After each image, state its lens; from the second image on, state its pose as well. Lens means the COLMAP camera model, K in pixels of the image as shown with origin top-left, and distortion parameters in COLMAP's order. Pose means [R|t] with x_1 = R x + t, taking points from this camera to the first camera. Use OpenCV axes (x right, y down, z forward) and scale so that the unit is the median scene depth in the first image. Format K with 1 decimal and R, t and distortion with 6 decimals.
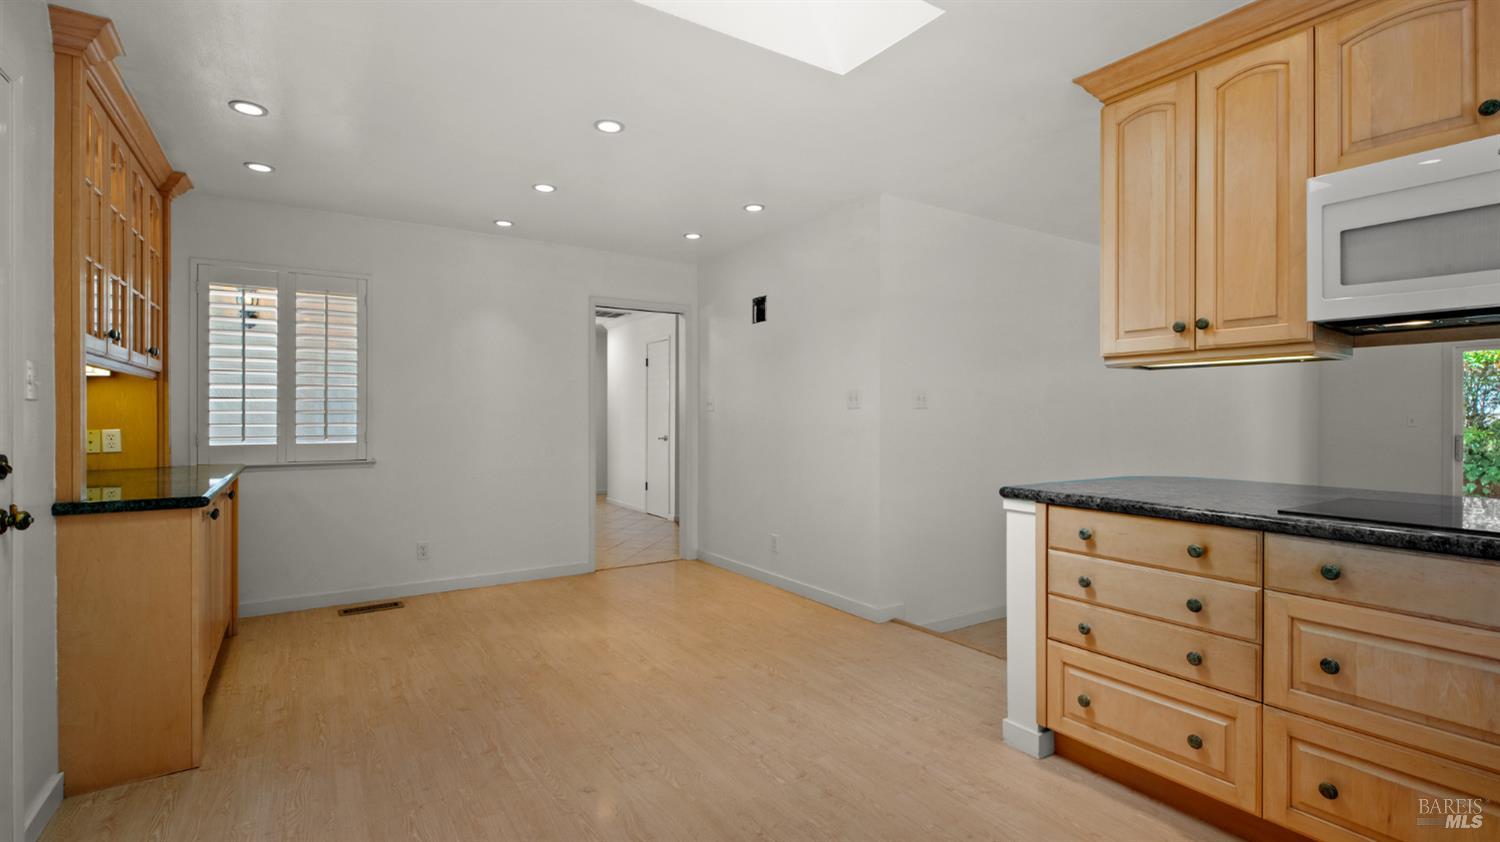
lens RADIAL K [[680.4, 0, 757.5], [0, 680.4, 415.3], [0, 0, 1]] dist [-0.000596, -0.000778]
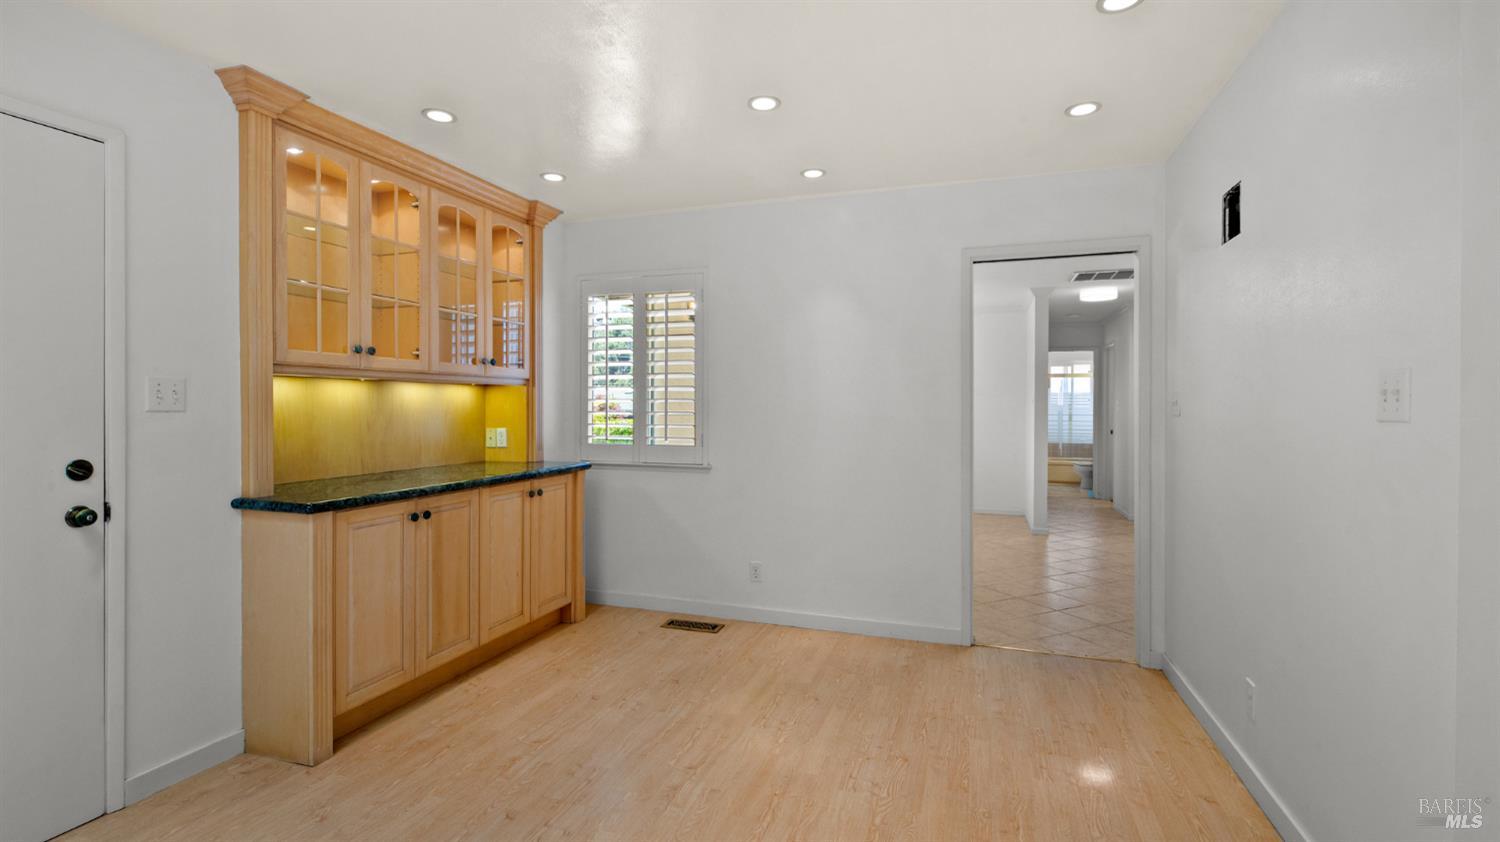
lens RADIAL K [[680.4, 0, 757.5], [0, 680.4, 415.3], [0, 0, 1]] dist [-0.000596, -0.000778]
pose [[0.611696, 0.013853, -0.790972, 0.234257], [-0.005935, 0.999899, 0.012923, -0.017117], [0.791071, -0.003211, 0.611716, 0.542769]]
